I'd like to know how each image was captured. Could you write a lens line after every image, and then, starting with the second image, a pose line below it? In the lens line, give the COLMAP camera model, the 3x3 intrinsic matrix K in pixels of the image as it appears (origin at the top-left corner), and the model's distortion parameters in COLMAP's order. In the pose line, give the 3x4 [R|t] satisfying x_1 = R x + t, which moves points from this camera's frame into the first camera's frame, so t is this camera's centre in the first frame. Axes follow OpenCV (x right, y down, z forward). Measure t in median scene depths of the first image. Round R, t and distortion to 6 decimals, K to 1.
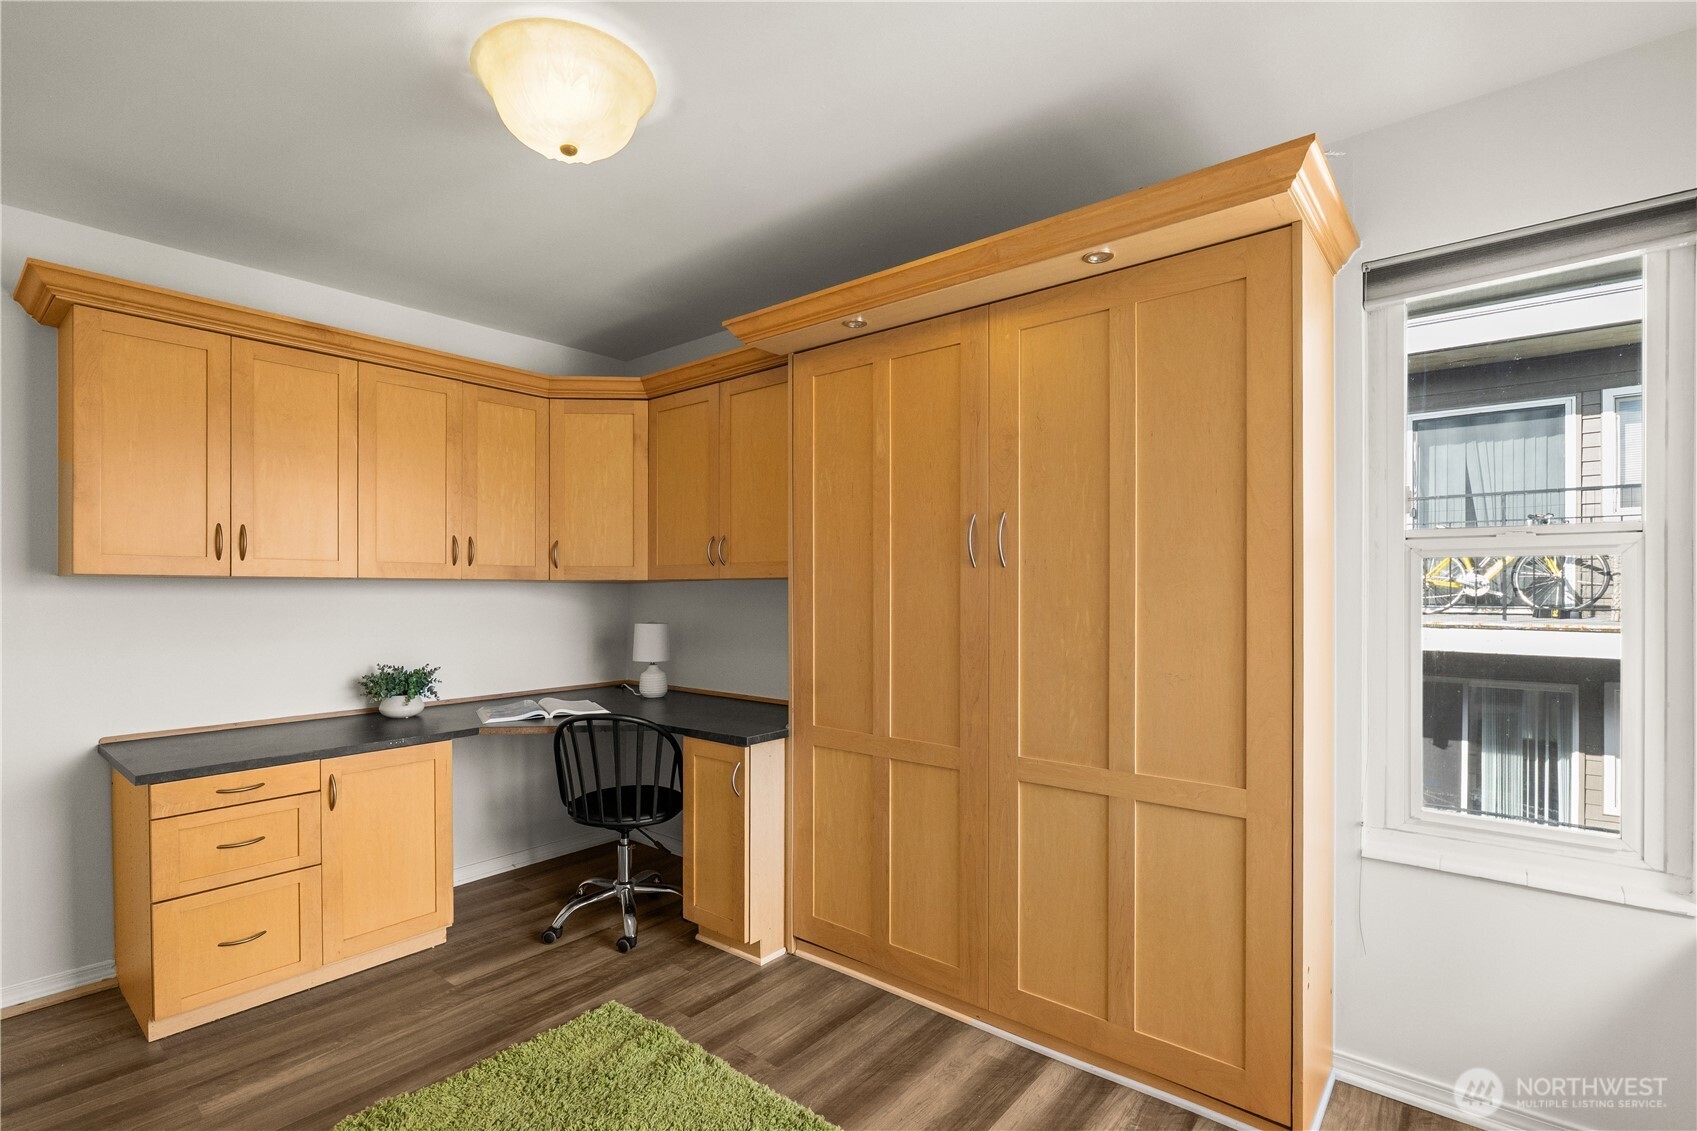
lens RADIAL K [[773.5, 0, 854.8], [0, 773.5, 604.9], [0, 0, 1]] dist [-0.000522, 0.000100]
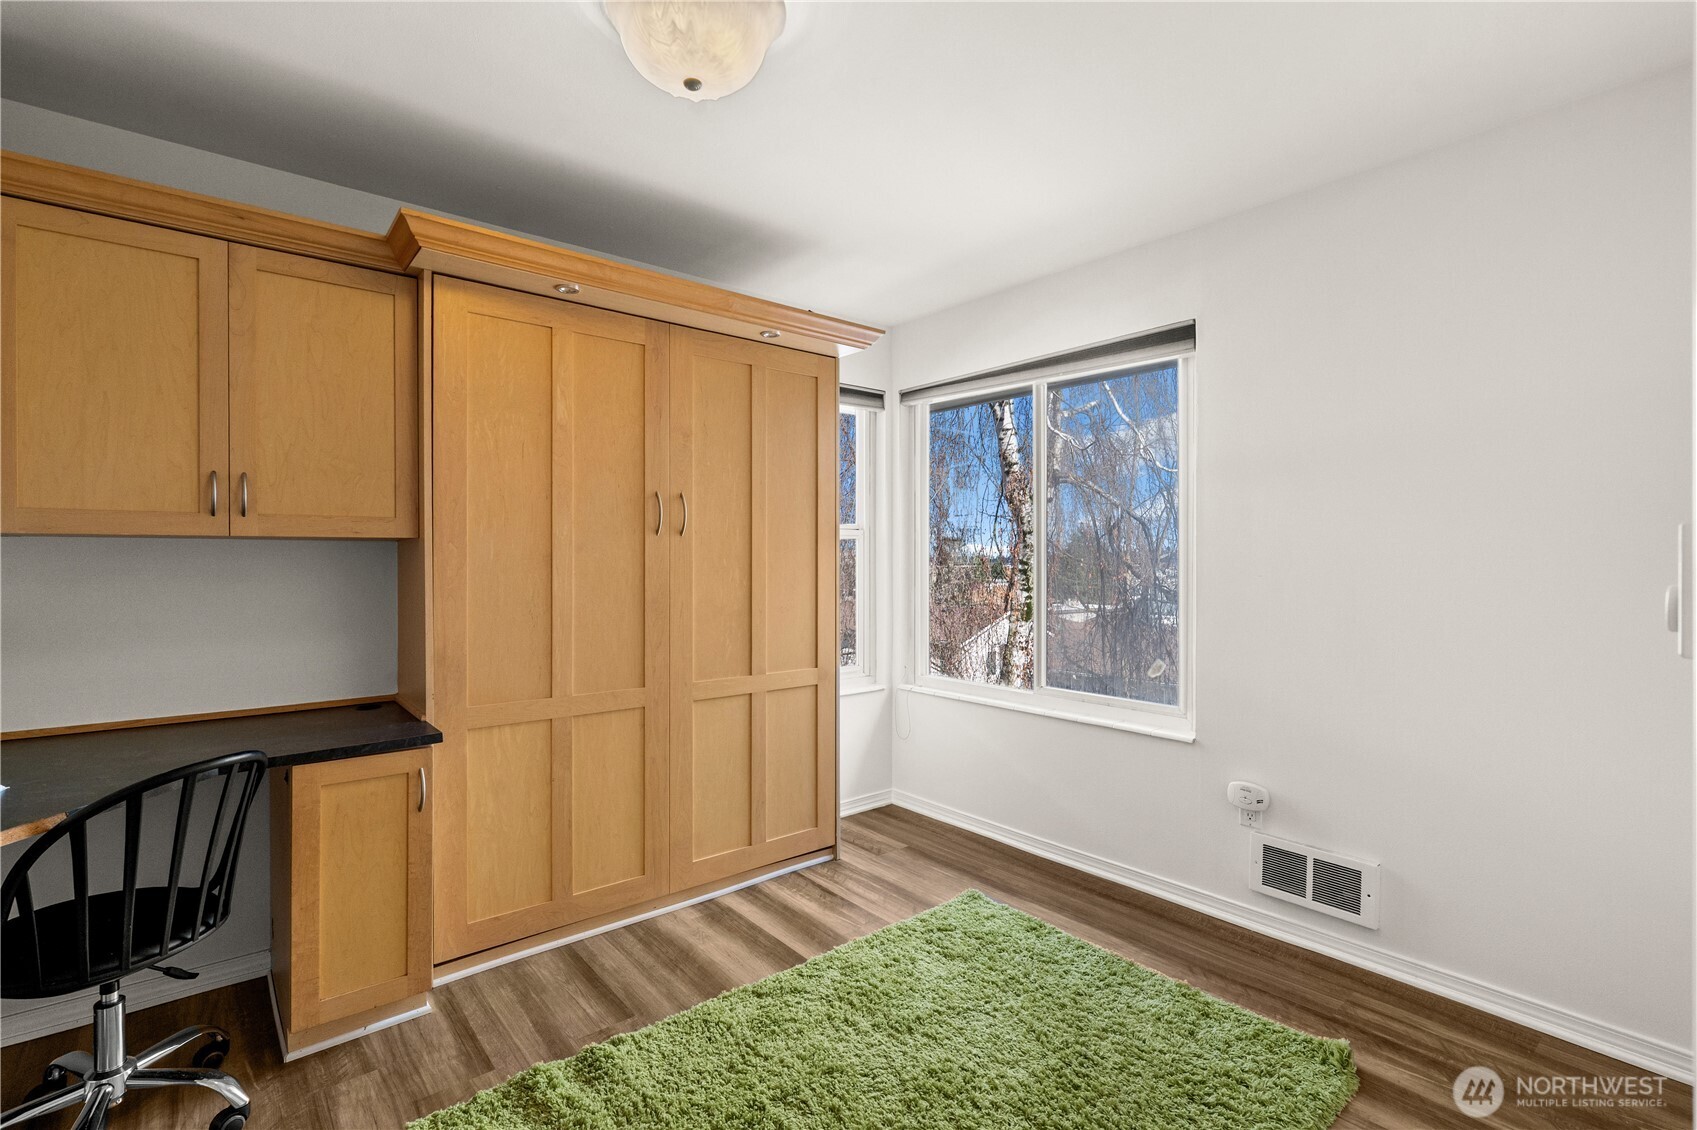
lens RADIAL K [[770.2, 0, 842.9], [0, 770.2, 569.6], [0, 0, 1]] dist [-0.005906, 0.000163]
pose [[0.198932, -0.025539, 0.979680, -0.946931], [0.009917, 0.999662, 0.024046, -0.020921], [-0.979963, 0.004932, 0.199118, 0.471384]]
